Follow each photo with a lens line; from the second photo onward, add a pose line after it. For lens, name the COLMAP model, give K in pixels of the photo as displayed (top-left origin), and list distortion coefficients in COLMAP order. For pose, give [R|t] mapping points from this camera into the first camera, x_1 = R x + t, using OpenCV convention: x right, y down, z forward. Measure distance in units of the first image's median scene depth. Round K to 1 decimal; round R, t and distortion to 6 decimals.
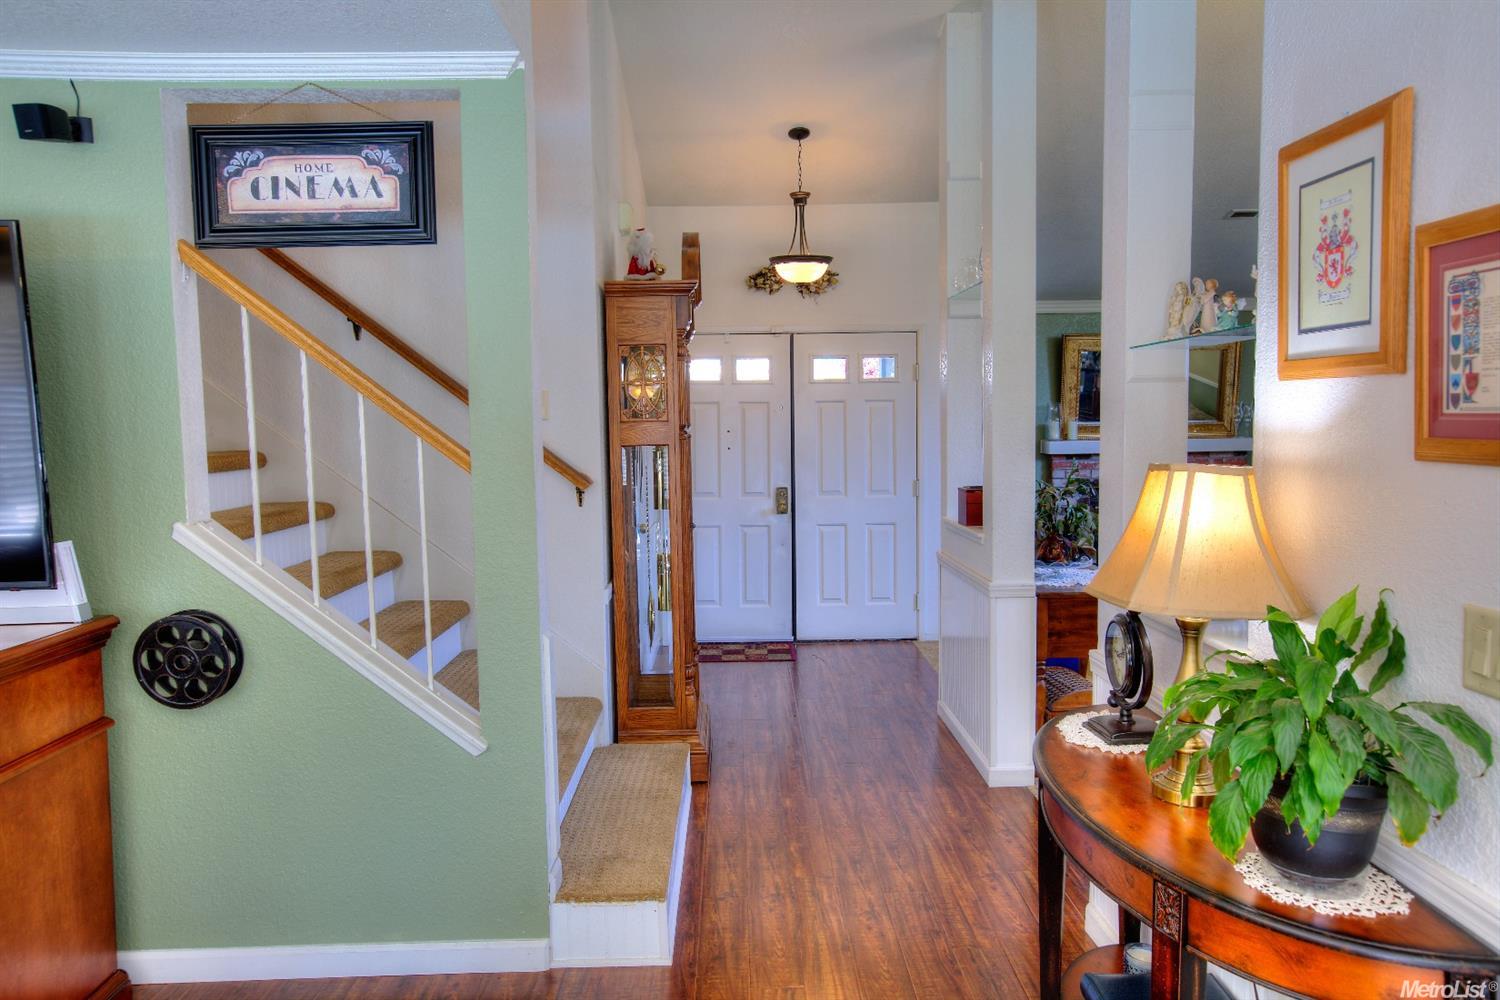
lens RADIAL K [[1026.0, 0, 750.0], [0, 1026.0, 500.0], [0, 0, 1]] dist [-0.051419, 0.114312]
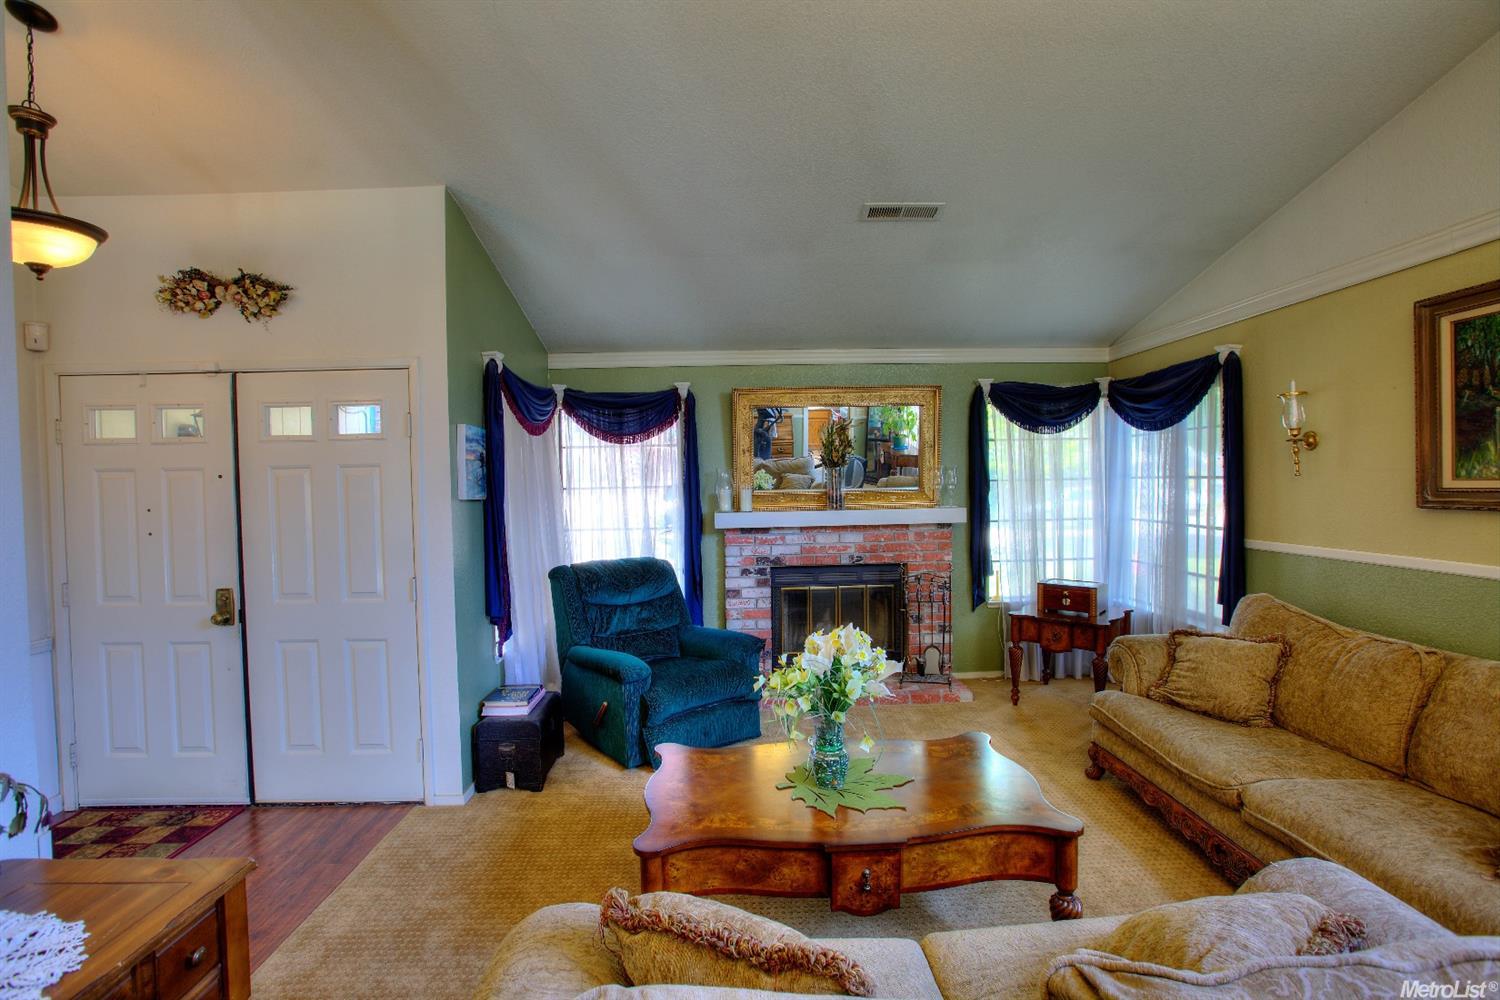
lens RADIAL K [[680.6, 0, 750.0], [0, 680.6, 500.0], [0, 0, 1]] dist [-0.054247, 0.019873]
pose [[0.999930, -0.004057, 0.011146, 0.383692], [0.004634, 0.998622, -0.052265, -0.047257], [-0.010919, 0.052313, 0.998571, 0.528916]]
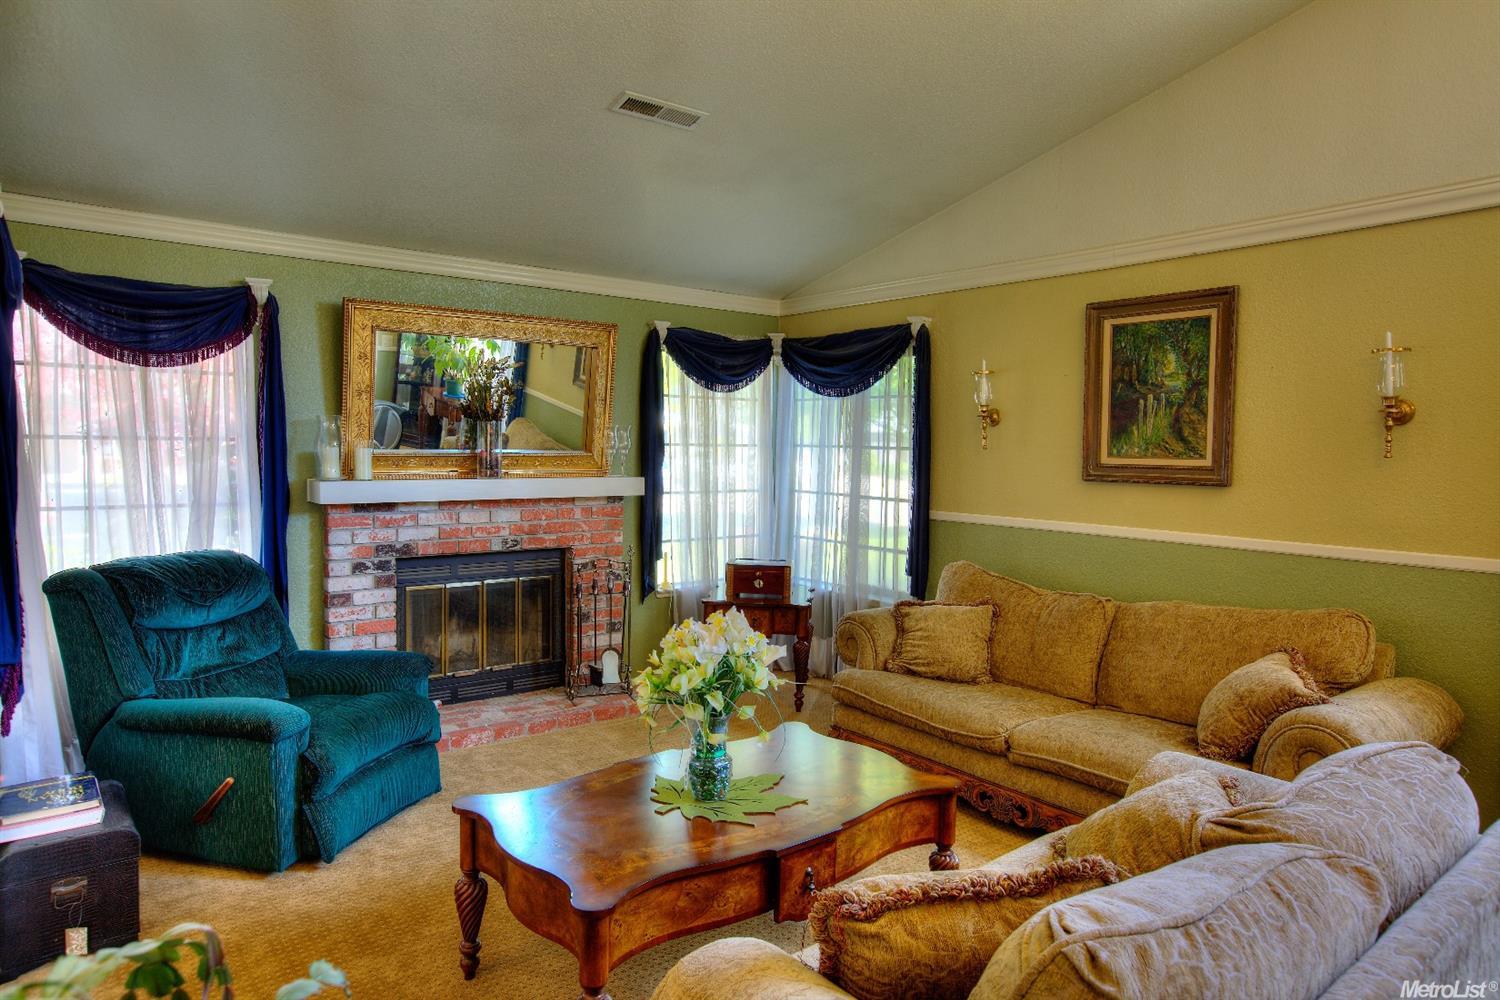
lens RADIAL K [[932.2, 0, 750.0], [0, 932.2, 500.0], [0, 0, 1]] dist [-0.060309, 0.066771]
pose [[0.795264, -0.009415, 0.606190, 0.208920], [0.019713, 0.999752, -0.010333, -0.045395], [-0.605942, 0.020167, 0.795253, 0.543656]]
